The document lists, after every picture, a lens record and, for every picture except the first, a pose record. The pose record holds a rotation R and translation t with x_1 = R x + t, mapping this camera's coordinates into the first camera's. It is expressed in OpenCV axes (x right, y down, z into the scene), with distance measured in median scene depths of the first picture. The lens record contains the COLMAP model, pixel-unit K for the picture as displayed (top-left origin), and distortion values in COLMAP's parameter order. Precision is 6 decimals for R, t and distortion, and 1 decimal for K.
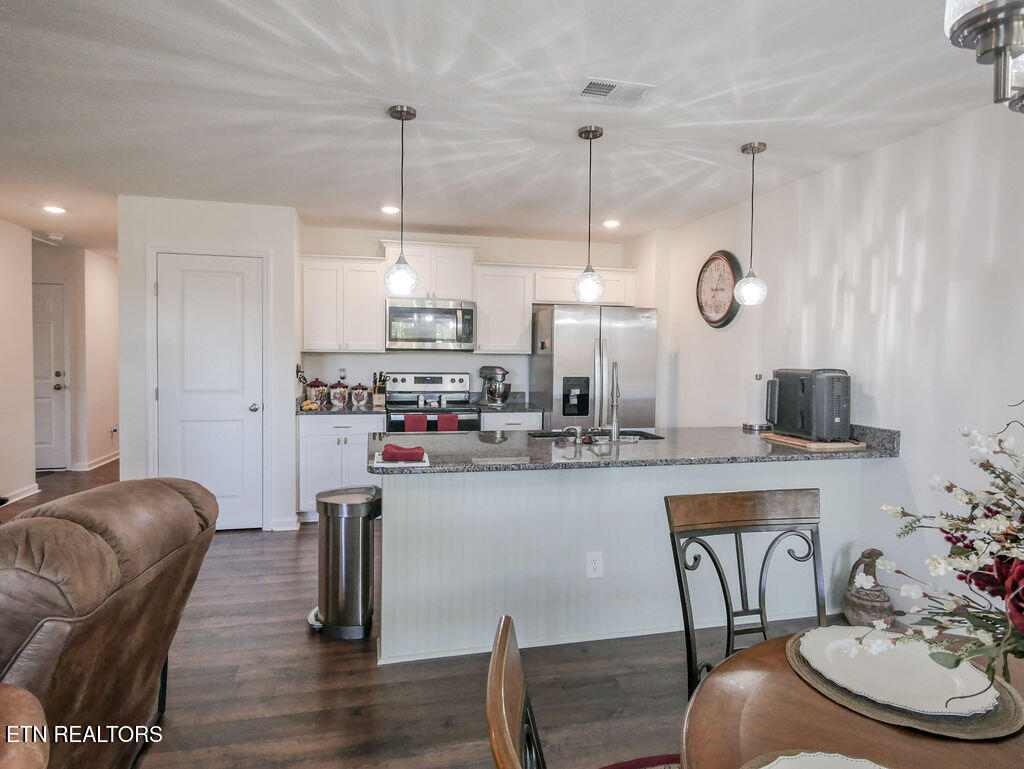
lens RADIAL K [[588.7, 0, 493.0], [0, 588.7, 367.0], [0, 0, 1]] dist [0.004869, -0.000473]
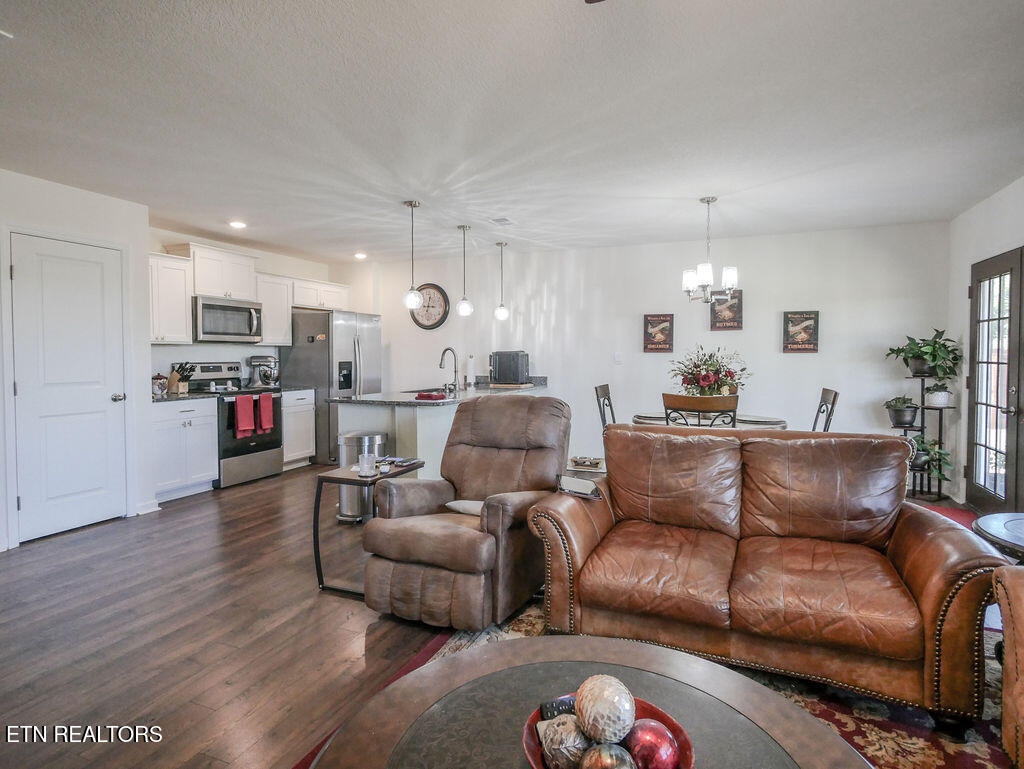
lens RADIAL K [[588.7, 0, 517.6], [0, 588.7, 377.6], [0, 0, 1]] dist [0.004869, -0.000473]
pose [[0.560394, -0.044407, 0.827035, -0.971931], [0.028373, 0.999005, 0.034416, 0.022133], [-0.827740, 0.004179, 0.561097, -0.161133]]
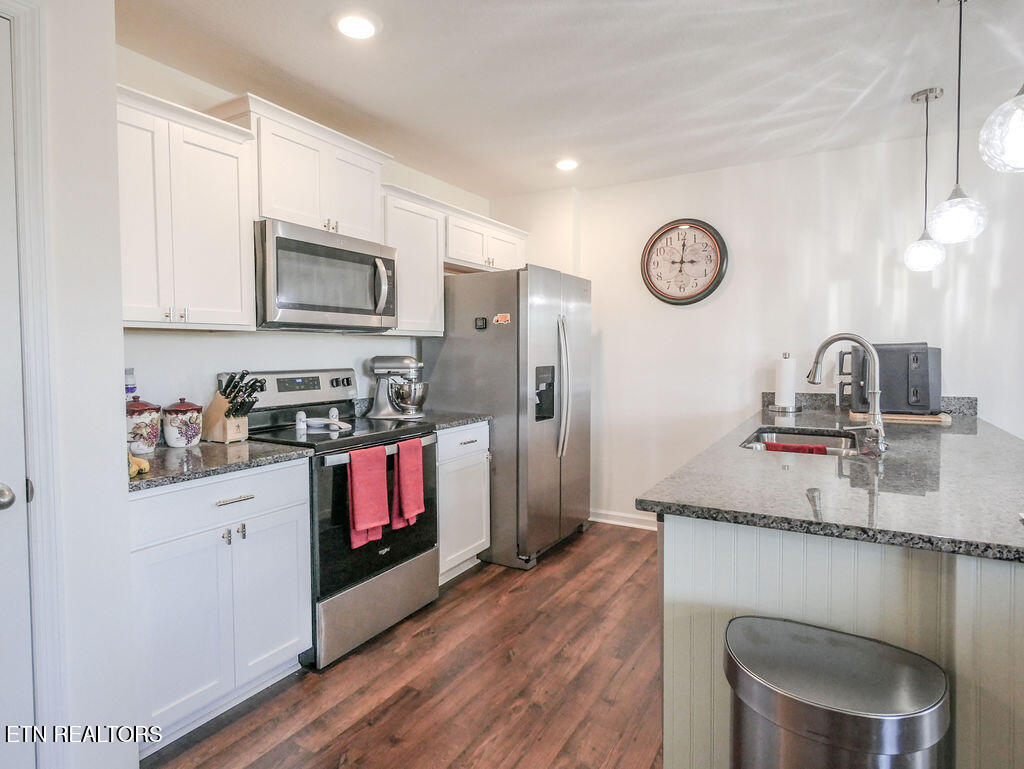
lens RADIAL K [[588.7, 0, 514.5], [0, 588.7, 374.1], [0, 0, 1]] dist [0.004869, -0.000473]
pose [[0.673211, -0.043893, 0.738147, -0.512482], [0.032164, 0.999030, 0.030071, 0.003866], [-0.738751, 0.003497, 0.673970, 0.659679]]
